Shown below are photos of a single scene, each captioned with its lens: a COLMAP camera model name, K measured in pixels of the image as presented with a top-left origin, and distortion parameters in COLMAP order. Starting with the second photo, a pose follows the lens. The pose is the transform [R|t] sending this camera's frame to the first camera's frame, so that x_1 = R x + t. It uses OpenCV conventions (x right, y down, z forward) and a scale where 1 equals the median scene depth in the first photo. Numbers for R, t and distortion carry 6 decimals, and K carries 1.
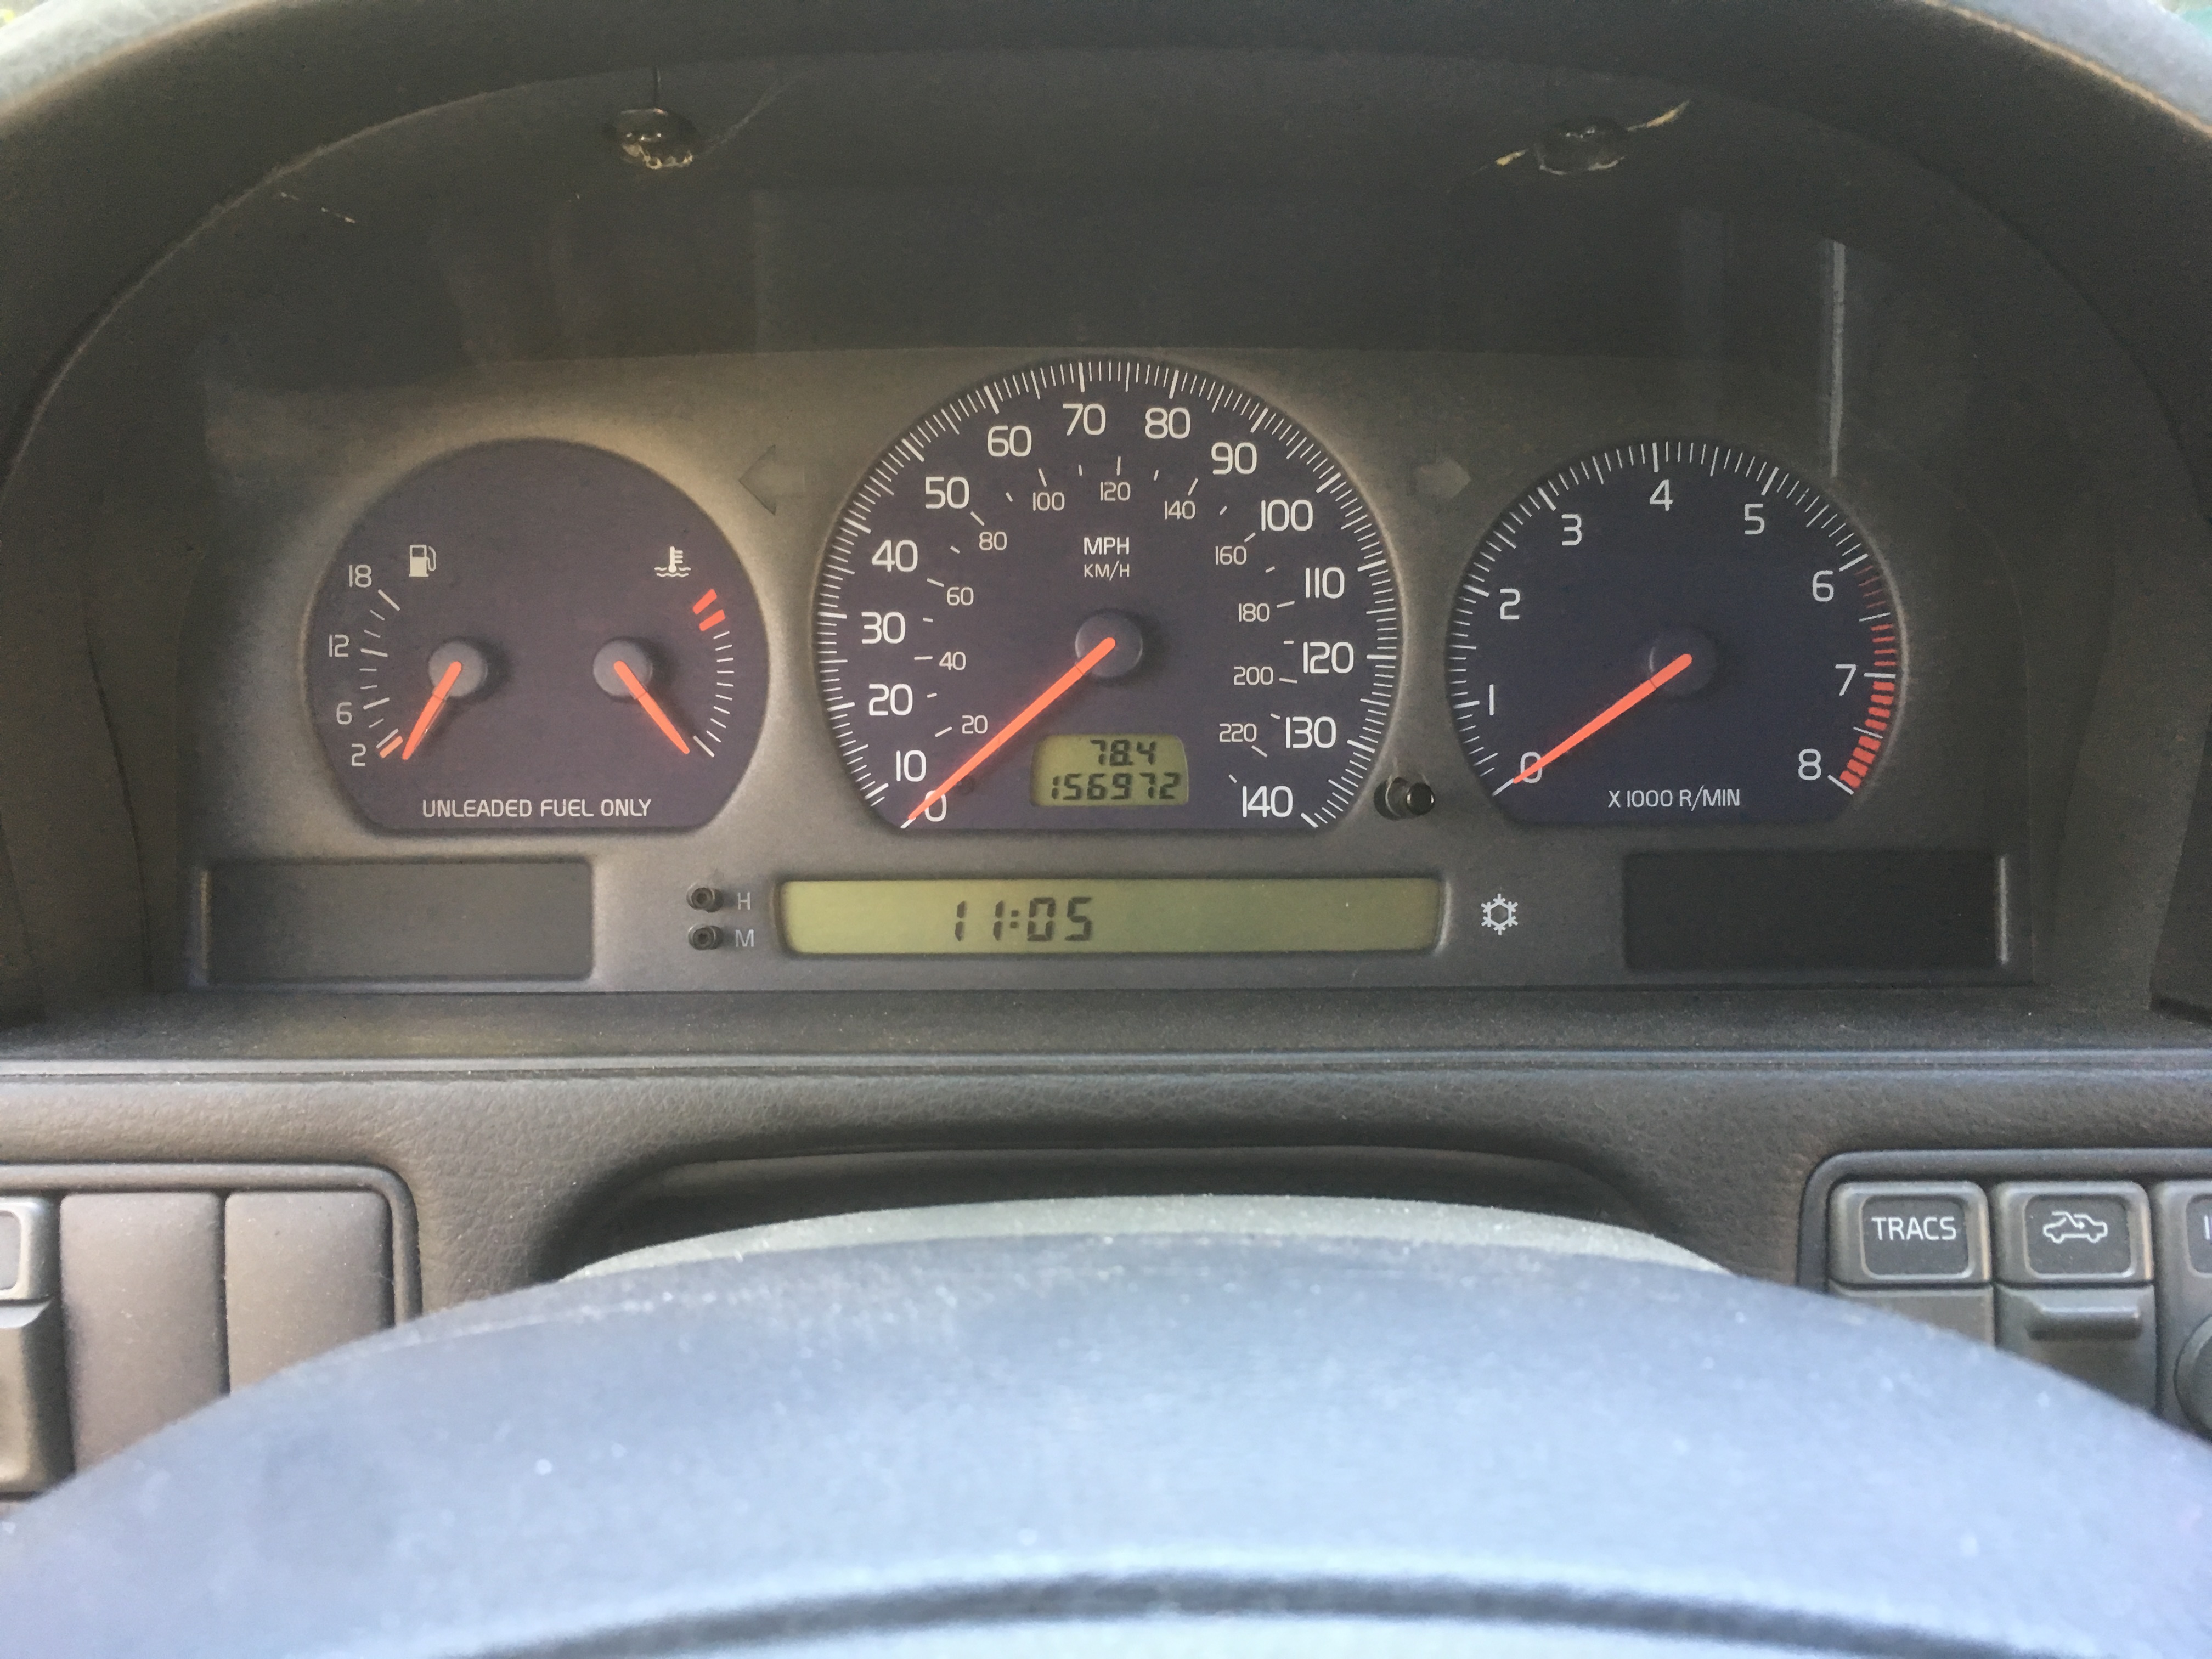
lens RADIAL K [[1878.7, 0, 1114.7], [0, 1878.7, 821.2], [0, 0, 1]] dist [0.073411, -0.109336]
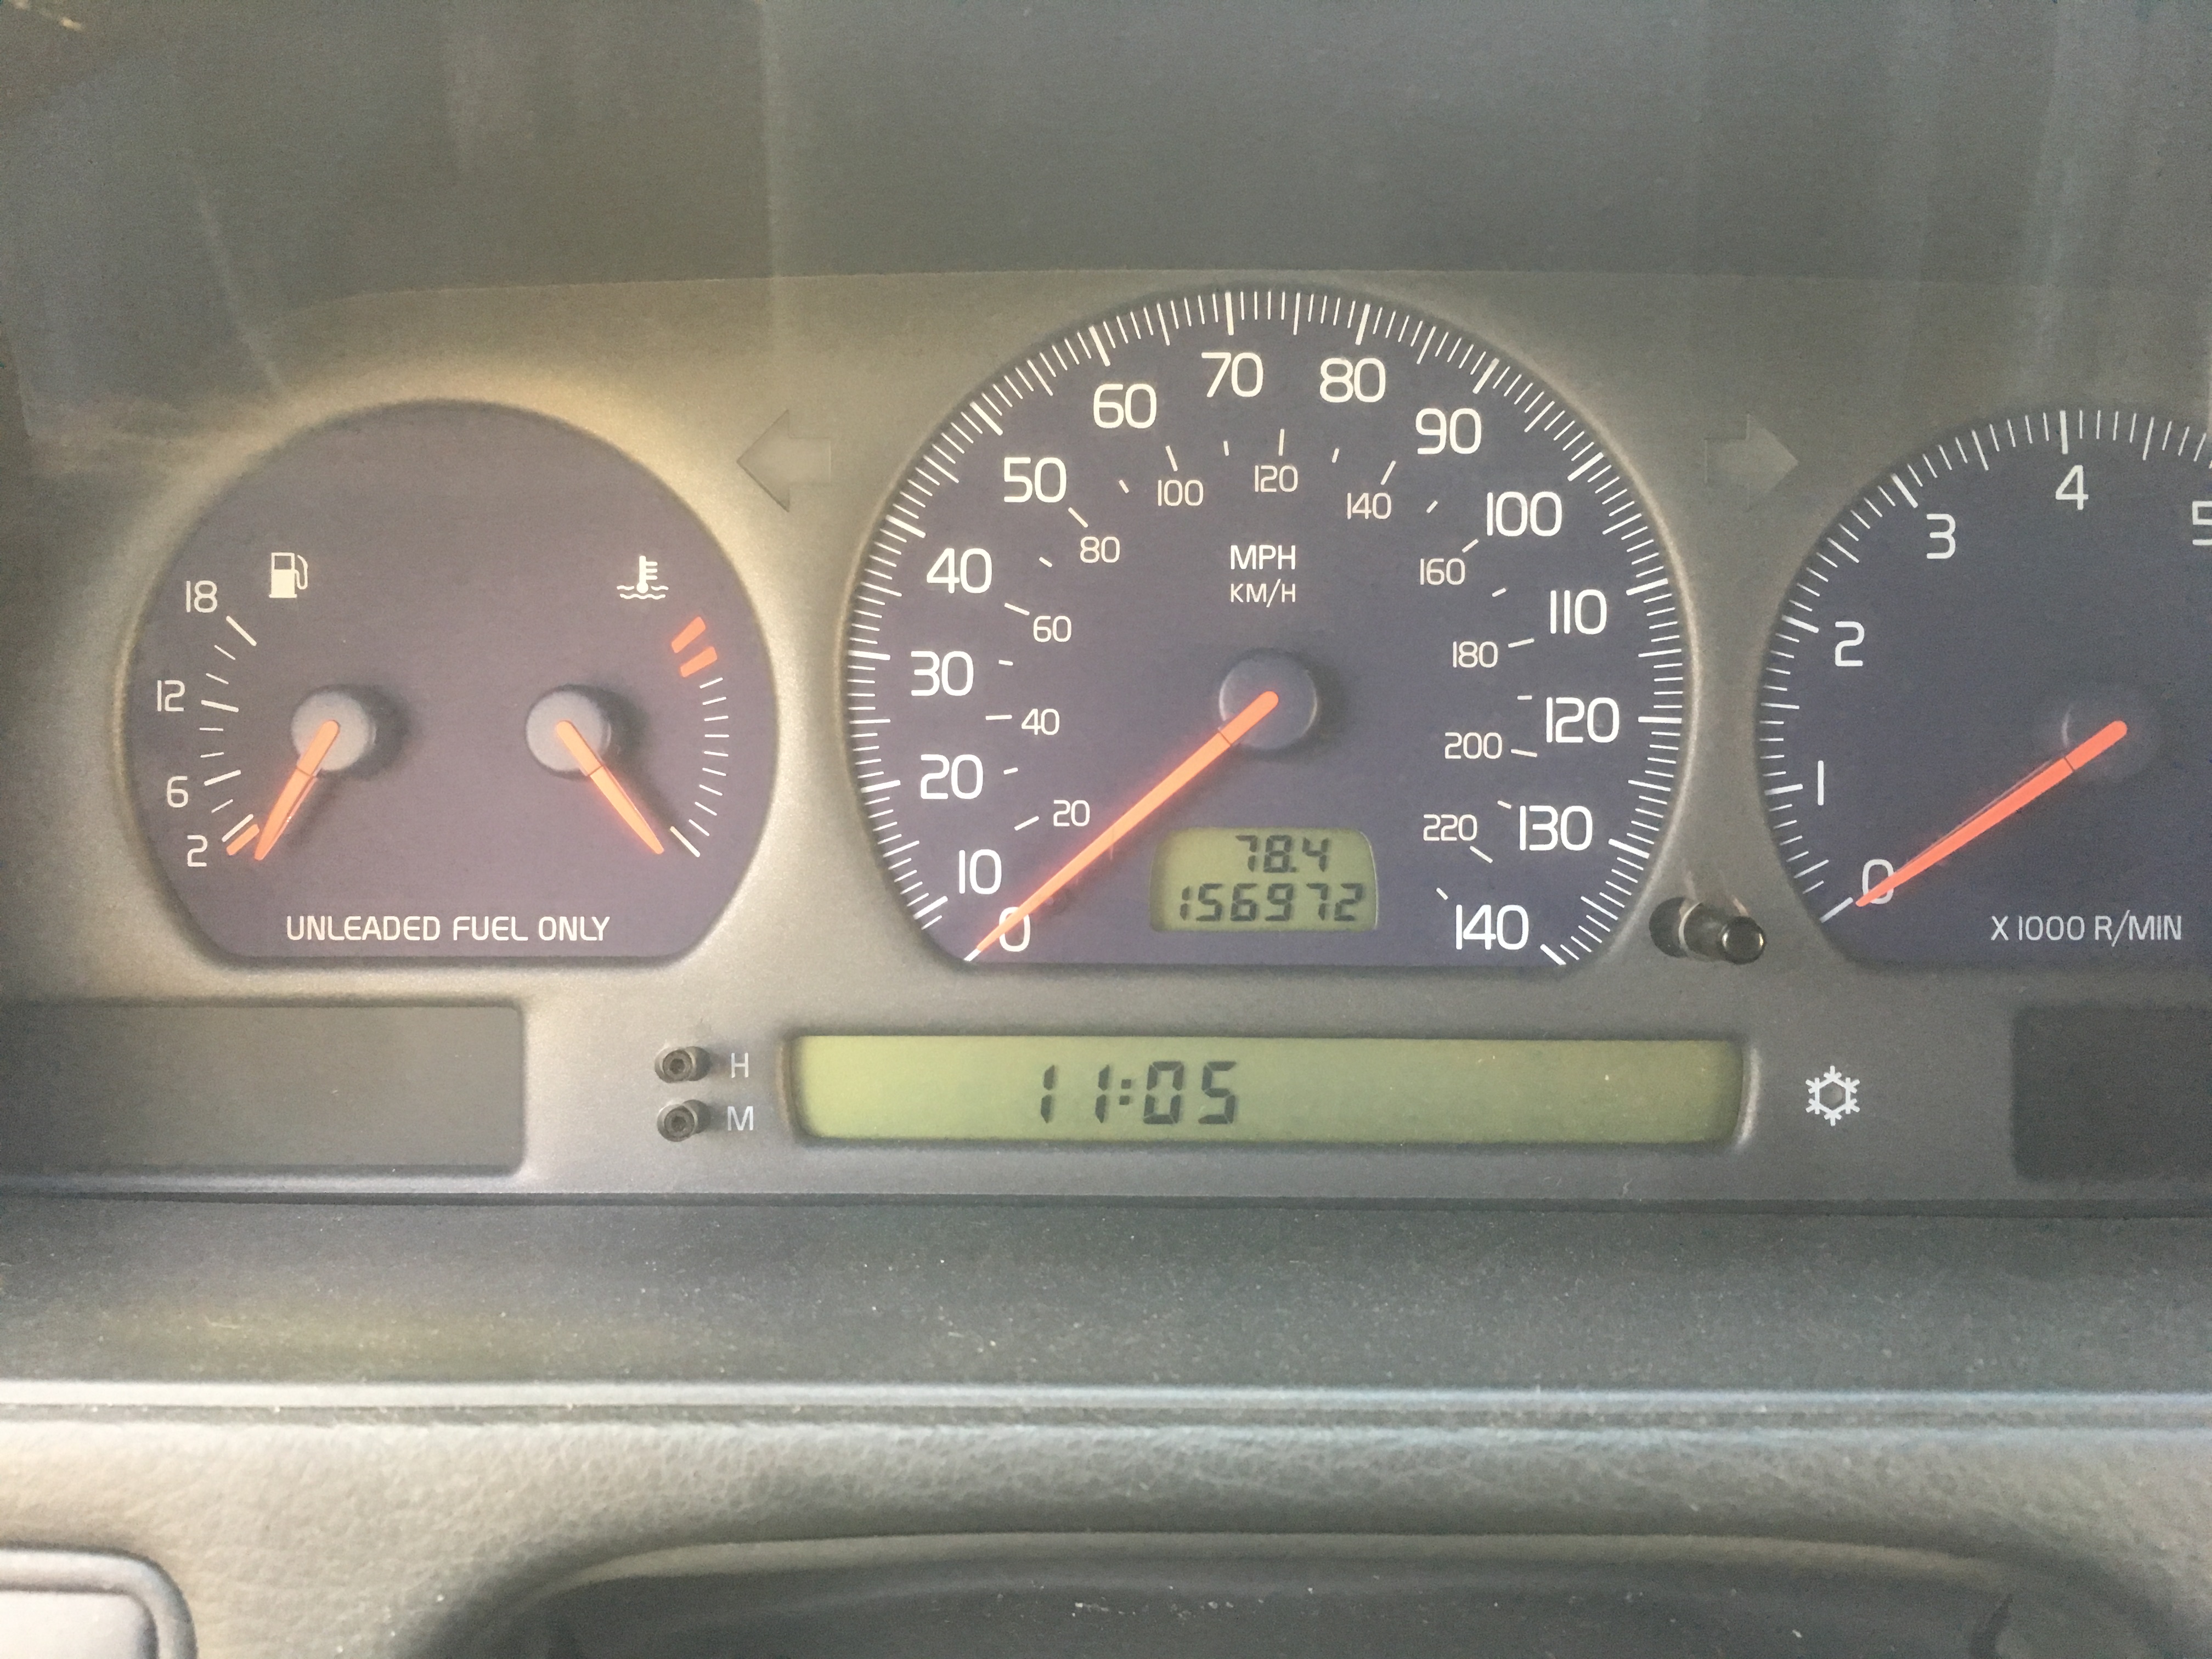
lens RADIAL K [[1878.7, 0, 1114.6], [0, 1878.7, 832.6], [0, 0, 1]] dist [0.073411, -0.109336]
pose [[0.999645, 0.008507, -0.025260, -0.040752], [-0.008249, 0.999913, 0.010306, -0.051622], [0.025345, -0.010094, 0.999628, 0.303420]]
